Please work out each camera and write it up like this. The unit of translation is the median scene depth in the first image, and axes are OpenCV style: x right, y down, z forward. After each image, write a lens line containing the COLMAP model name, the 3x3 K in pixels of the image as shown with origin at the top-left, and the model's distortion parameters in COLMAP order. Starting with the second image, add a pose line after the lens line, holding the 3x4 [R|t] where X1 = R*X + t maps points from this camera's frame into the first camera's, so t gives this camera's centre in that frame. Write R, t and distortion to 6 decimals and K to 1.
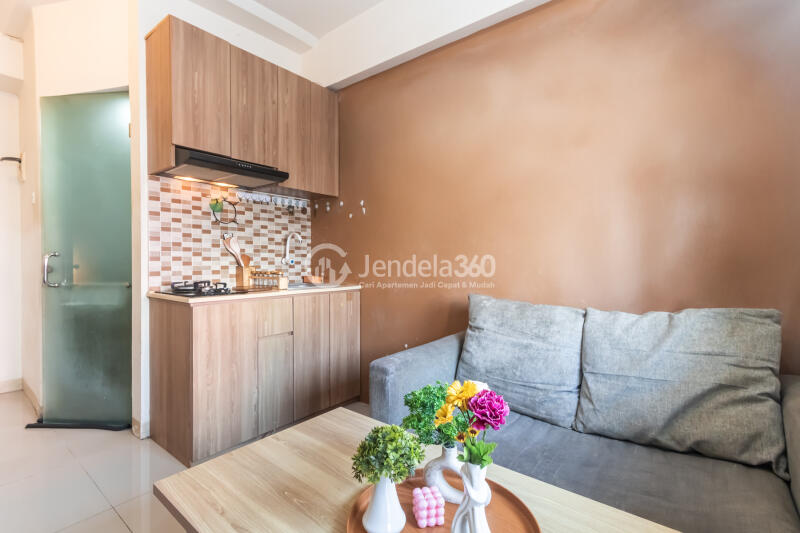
lens RADIAL K [[379.3, 0, 400.0], [0, 379.3, 266.5], [0, 0, 1]] dist [0.012001, 0.000024]
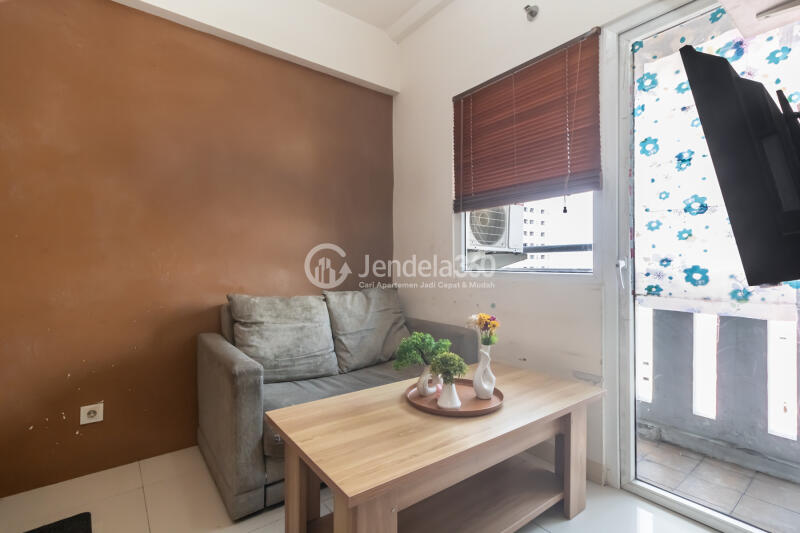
lens RADIAL K [[379.3, 0, 400.0], [0, 379.3, 266.5], [0, 0, 1]] dist [0.012001, 0.000024]
pose [[0.231881, -0.004498, 0.972734, -0.962239], [0.011275, 0.999935, 0.001936, -0.000328], [-0.972679, 0.010519, 0.231917, 0.412545]]
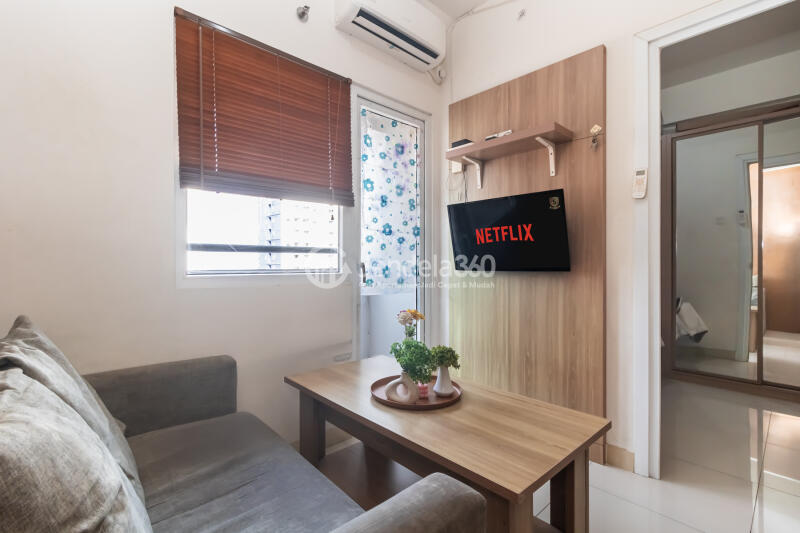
lens RADIAL K [[368.4, 0, 400.0], [0, 368.4, 266.5], [0, 0, 1]] dist [0.001091, -0.000085]
pose [[-0.990957, 0.001037, 0.134173, -0.040271], [0.002835, 0.999909, 0.013212, -0.010870], [-0.134147, 0.013473, -0.990870, 1.531440]]
